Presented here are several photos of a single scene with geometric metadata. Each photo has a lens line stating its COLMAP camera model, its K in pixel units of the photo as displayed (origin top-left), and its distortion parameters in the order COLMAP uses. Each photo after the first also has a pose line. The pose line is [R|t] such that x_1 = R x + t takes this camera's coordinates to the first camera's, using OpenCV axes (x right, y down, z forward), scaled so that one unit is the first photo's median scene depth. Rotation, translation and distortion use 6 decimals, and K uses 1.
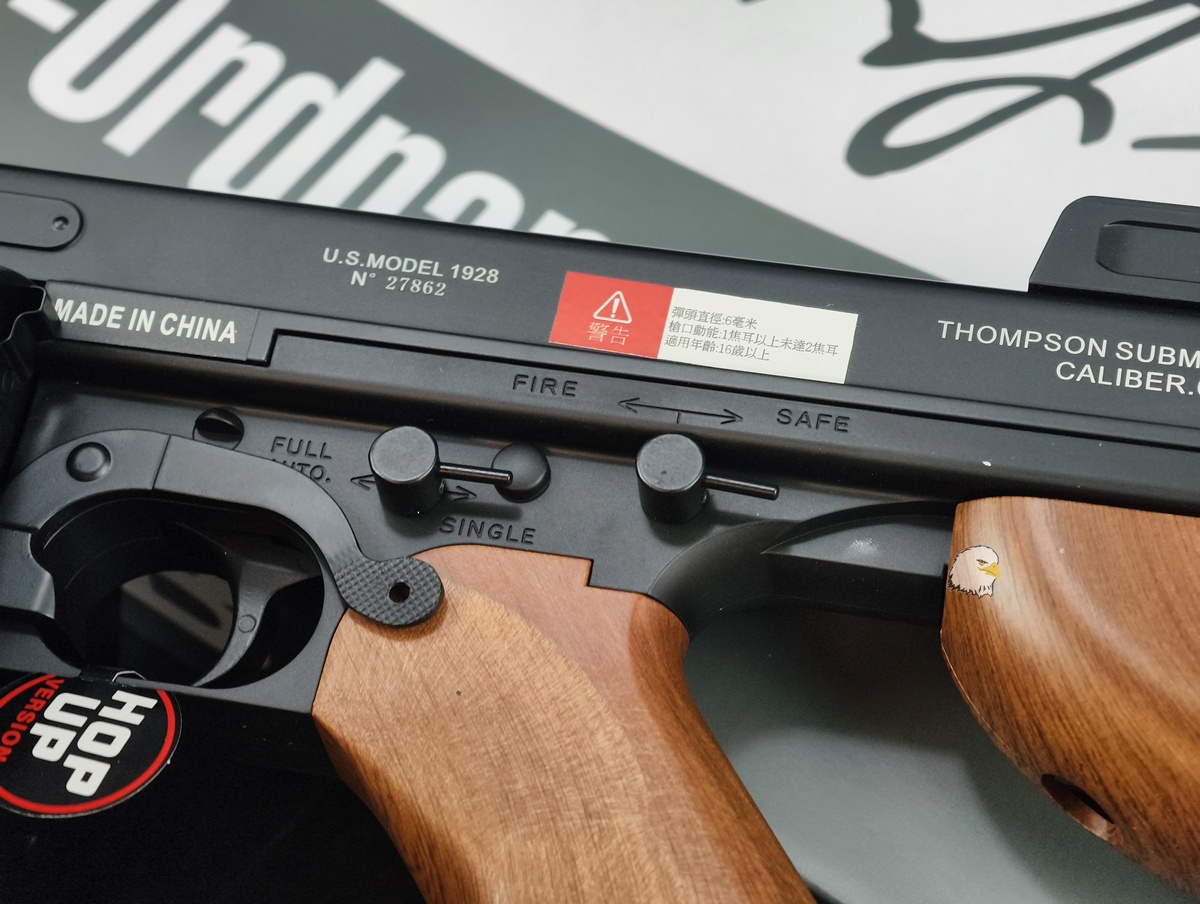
lens RADIAL K [[2994.2, 0, 583.1], [0, 2994.2, 448.6], [0, 0, 1]] dist [0.507452, -2.847449]
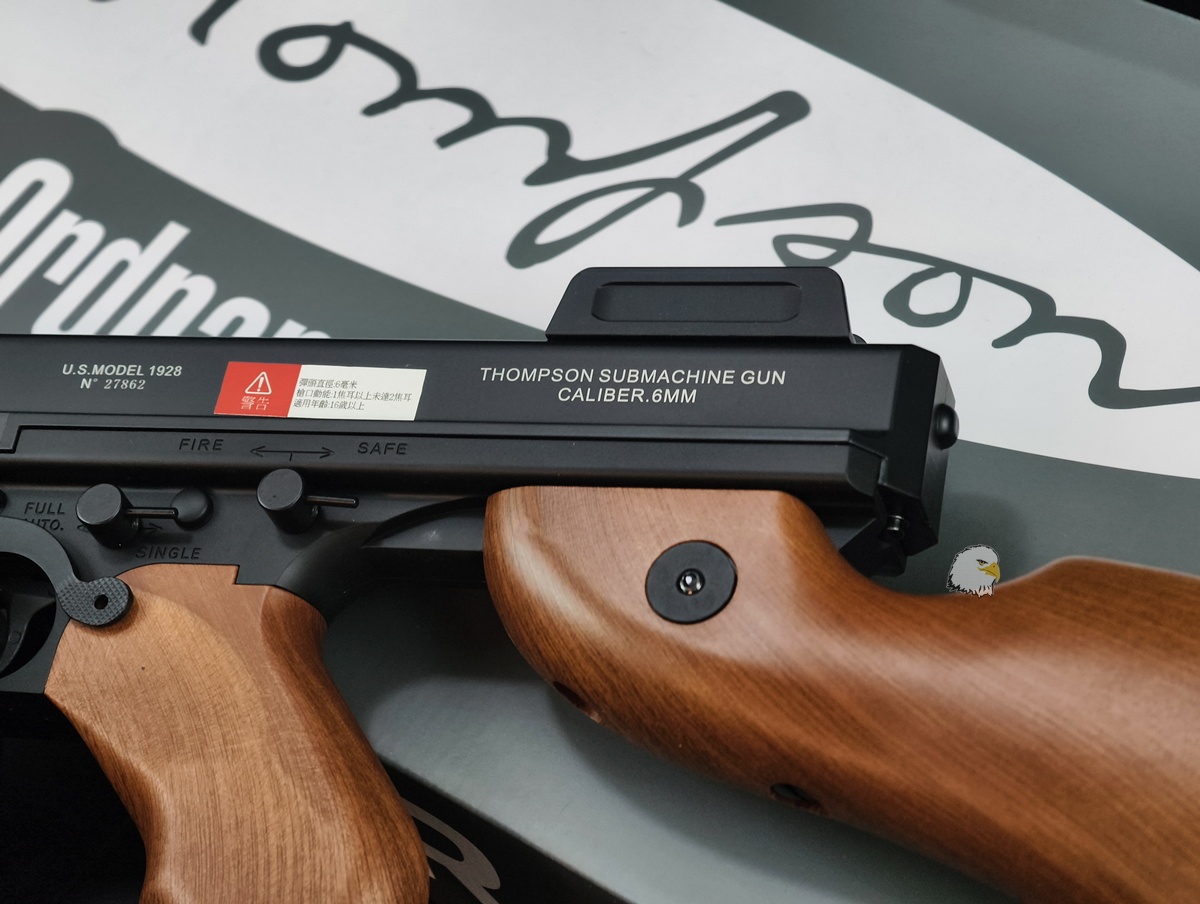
lens RADIAL K [[2972.1, 0, 600.0], [0, 2972.1, 452.0], [0, 0, 1]] dist [0.483167, -2.795942]
pose [[0.982836, -0.106762, -0.150448, 0.380847], [0.100533, 0.993754, -0.048441, 0.068830], [0.154680, 0.032485, 0.987430, -0.345749]]
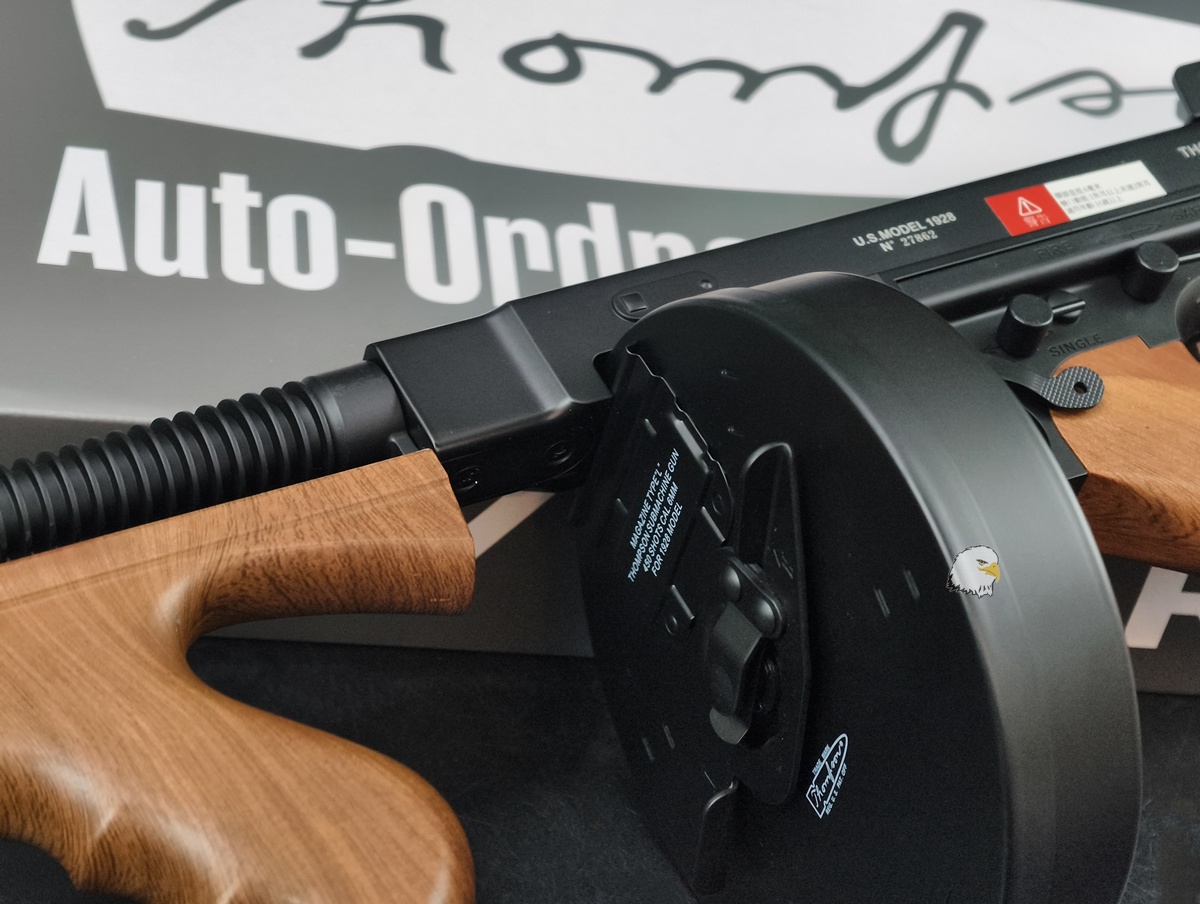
lens RADIAL K [[2972.1, 0, 600.0], [0, 2972.1, 452.0], [0, 0, 1]] dist [0.483167, -2.795942]
pose [[0.721911, -0.326872, 0.609918, -1.156240], [0.428425, 0.903285, -0.022997, 0.008198], [-0.543412, 0.277906, 0.792131, -0.058396]]
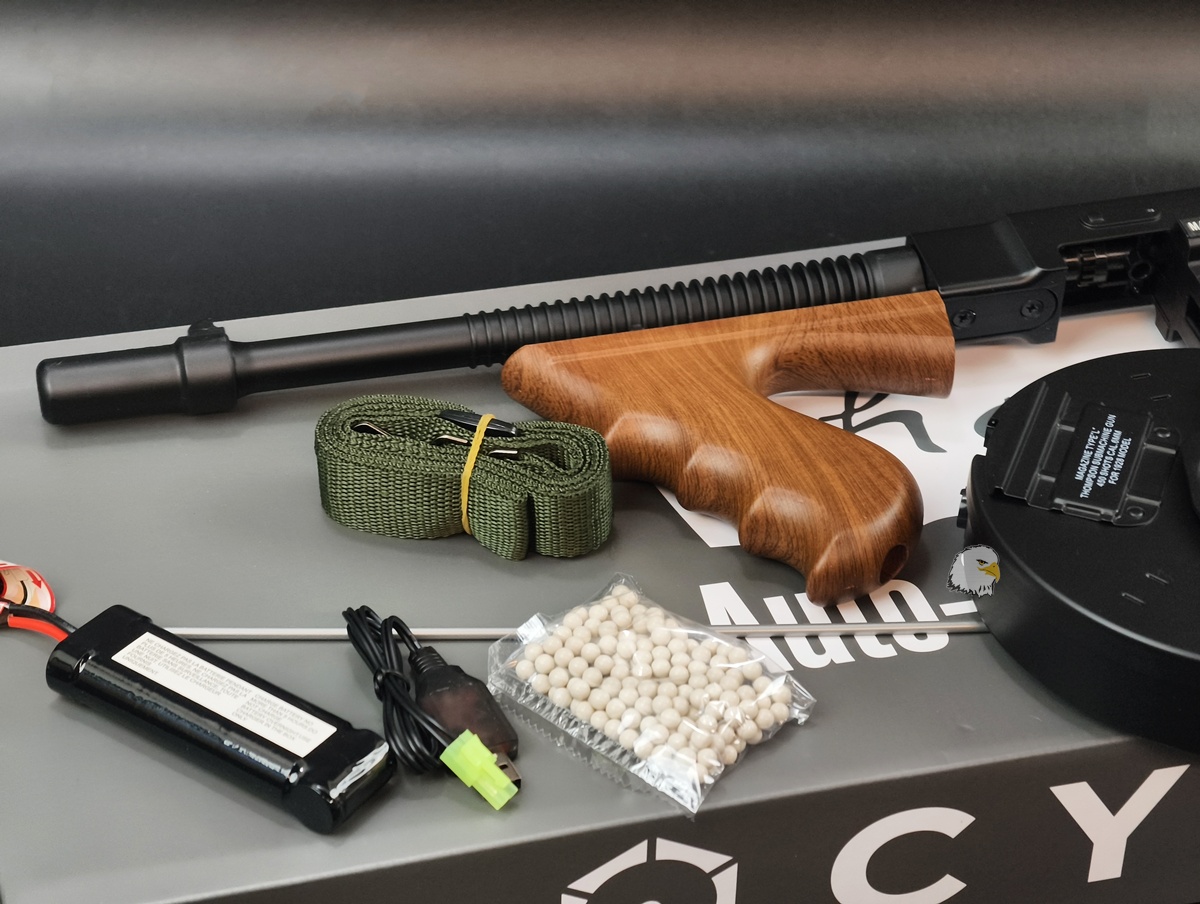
lens RADIAL K [[2972.1, 0, 600.0], [0, 2972.1, 452.0], [0, 0, 1]] dist [0.483167, -2.795942]
pose [[0.894836, -0.198152, 0.400004, -1.458852], [0.334189, 0.891449, -0.306002, 0.619521], [-0.295948, 0.407498, 0.863921, -0.645371]]
